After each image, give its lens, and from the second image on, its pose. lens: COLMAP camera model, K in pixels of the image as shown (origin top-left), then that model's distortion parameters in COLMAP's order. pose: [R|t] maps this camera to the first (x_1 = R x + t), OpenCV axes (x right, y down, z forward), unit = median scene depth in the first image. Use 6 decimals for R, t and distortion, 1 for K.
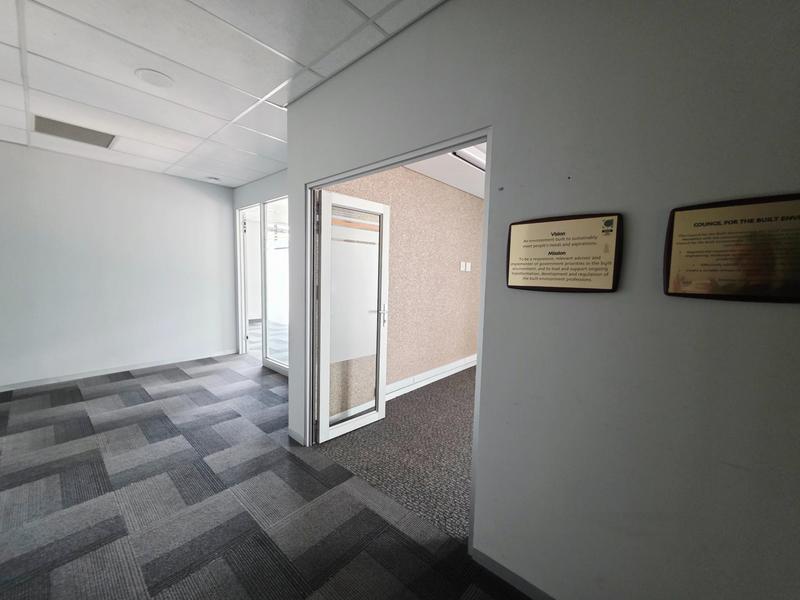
lens RADIAL K [[322.6, 0, 400.0], [0, 322.6, 300.0], [0, 0, 1]] dist [-0.000365, 0.000106]
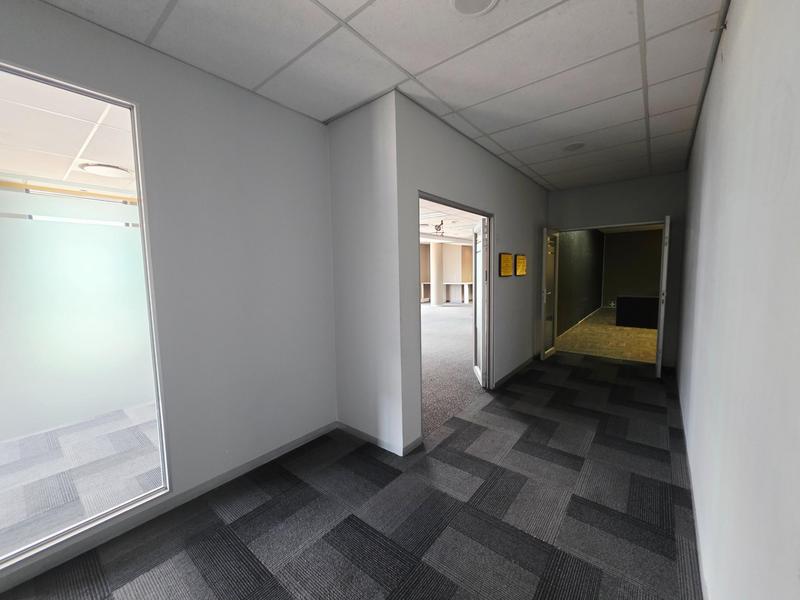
lens RADIAL K [[322.6, 0, 400.0], [0, 322.6, 300.0], [0, 0, 1]] dist [-0.000365, 0.000106]
pose [[-0.059463, -0.105481, 0.992642, -1.730307], [0.095716, 0.989217, 0.110850, -0.167139], [-0.993631, 0.101603, -0.048726, 1.462312]]
